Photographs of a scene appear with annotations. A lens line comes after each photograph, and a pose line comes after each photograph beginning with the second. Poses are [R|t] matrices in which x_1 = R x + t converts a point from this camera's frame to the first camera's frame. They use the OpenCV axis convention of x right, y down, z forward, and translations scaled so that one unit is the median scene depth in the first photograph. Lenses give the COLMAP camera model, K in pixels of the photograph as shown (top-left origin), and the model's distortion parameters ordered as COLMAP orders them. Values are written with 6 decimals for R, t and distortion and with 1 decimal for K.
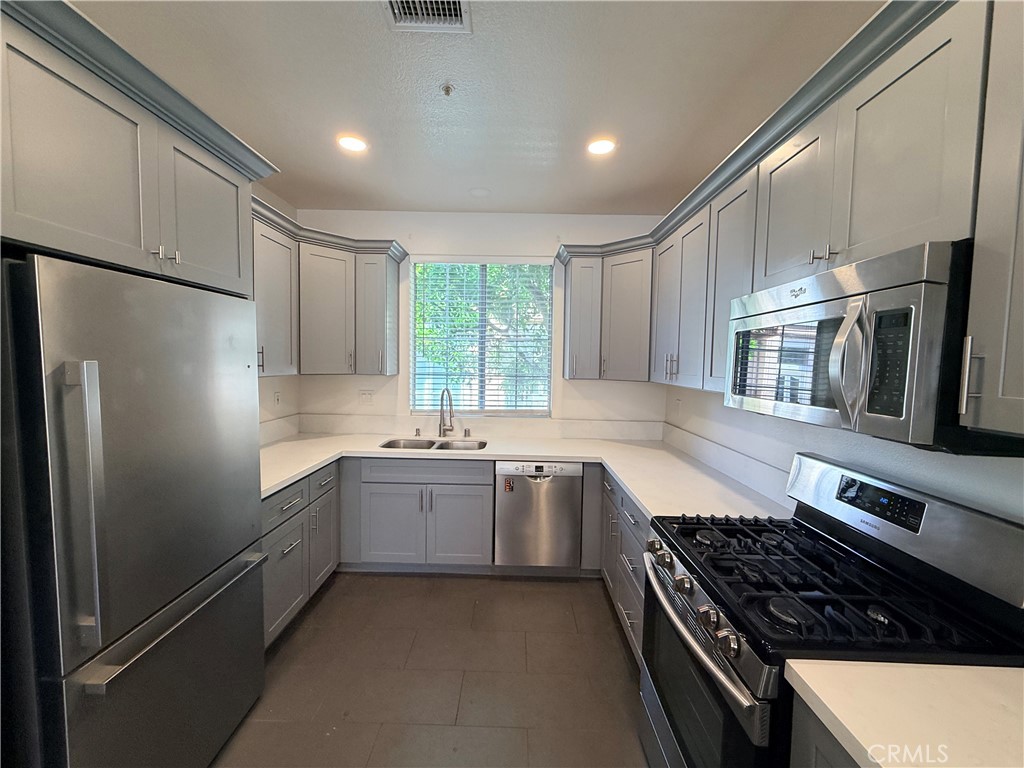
lens RADIAL K [[407.7, 0, 509.8], [0, 407.7, 383.6], [0, 0, 1]] dist [0.002594, -0.000055]
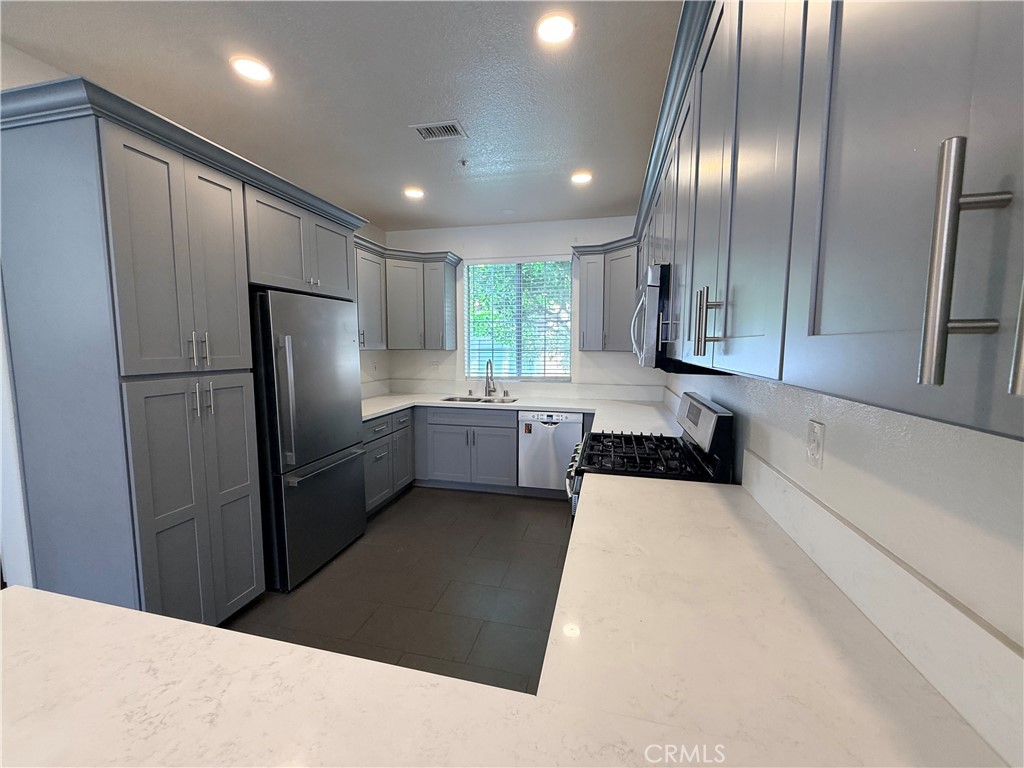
lens RADIAL K [[407.7, 0, 509.9], [0, 407.7, 383.3], [0, 0, 1]] dist [0.002594, -0.000055]
pose [[0.975086, 0.004663, -0.221777, 0.244158], [0.003908, 0.999263, 0.038195, 0.045722], [0.221791, -0.038110, 0.974349, -0.342865]]
